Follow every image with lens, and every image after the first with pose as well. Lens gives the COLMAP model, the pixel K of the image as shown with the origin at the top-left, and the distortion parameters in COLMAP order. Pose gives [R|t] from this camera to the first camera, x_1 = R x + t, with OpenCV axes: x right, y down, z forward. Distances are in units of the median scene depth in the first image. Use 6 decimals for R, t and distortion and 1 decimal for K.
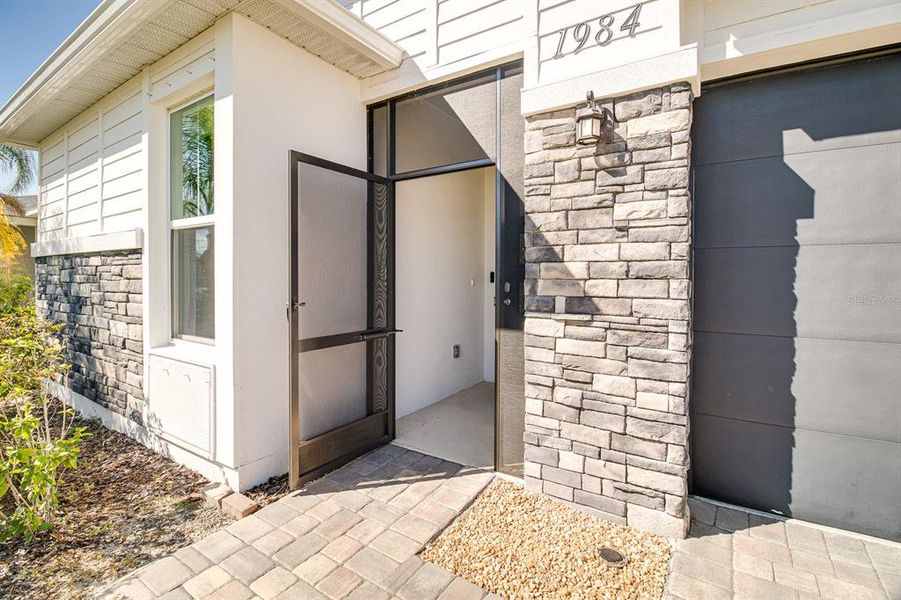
lens RADIAL K [[424.4, 0, 452.0], [0, 424.4, 276.6], [0, 0, 1]] dist [0.003524, -0.014767]
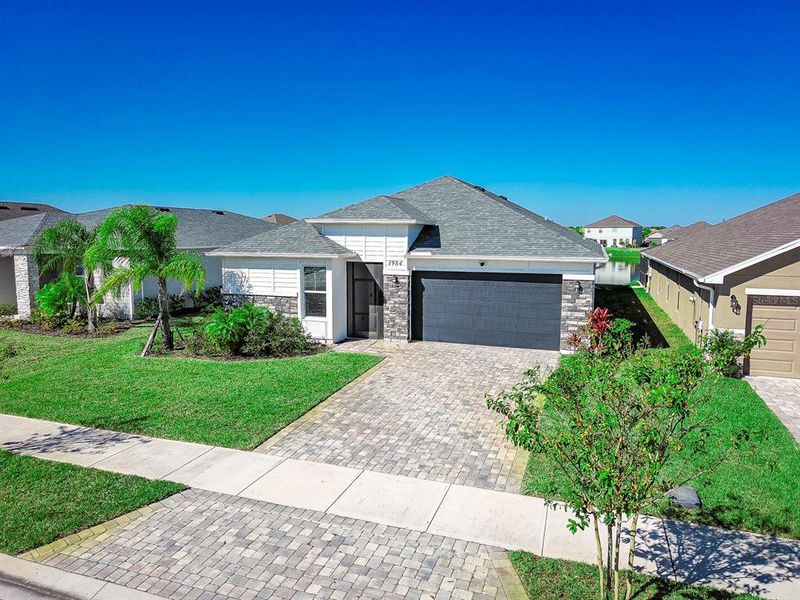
lens RADIAL K [[541.3, 0, 403.4], [0, 541.3, 298.3], [0, 0, 1]] dist [0.030482, -0.002698]
pose [[0.967656, -0.025738, 0.250957, -1.490806], [-0.001757, 0.994070, 0.108728, -0.918298], [-0.252268, -0.105652, 0.961872, -6.470657]]
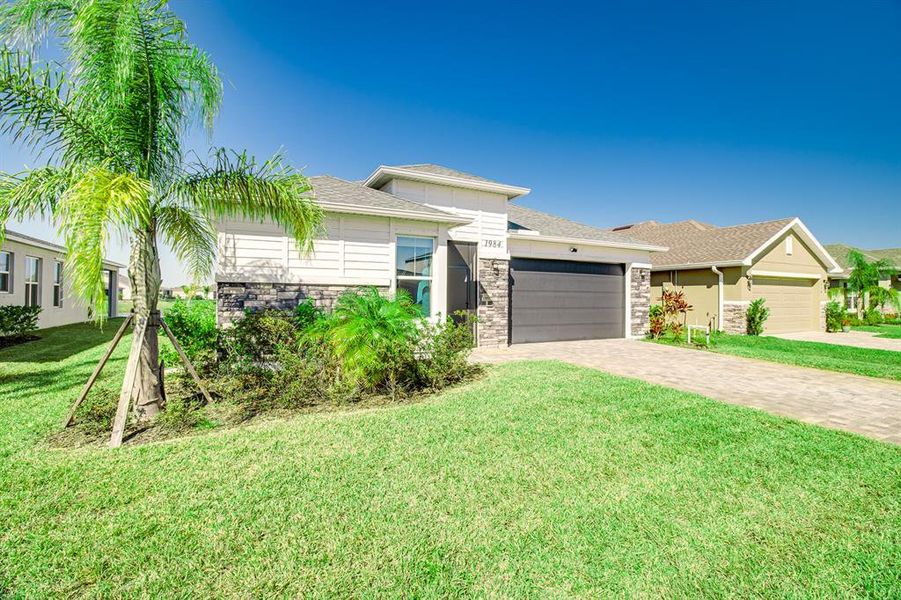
lens RADIAL K [[418.8, 0, 452.4], [0, 418.8, 286.0], [0, 0, 1]] dist [0.001452, -0.013159]
pose [[0.485955, 0.027696, 0.873545, -3.883795], [0.003830, 0.999421, -0.033817, 0.035767], [-0.873976, 0.019779, 0.485567, -0.830580]]
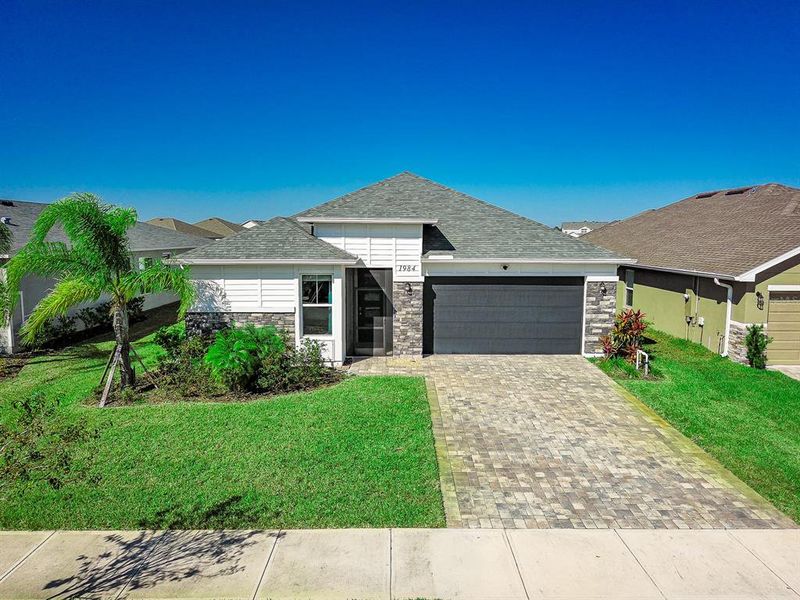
lens RADIAL K [[541.3, 0, 403.4], [0, 541.3, 298.3], [0, 0, 1]] dist [0.030482, -0.002698]
pose [[0.825579, -0.063423, 0.560711, -3.517249], [0.003248, 0.994181, 0.107671, -0.936055], [-0.564277, -0.087069, 0.820982, -4.553114]]
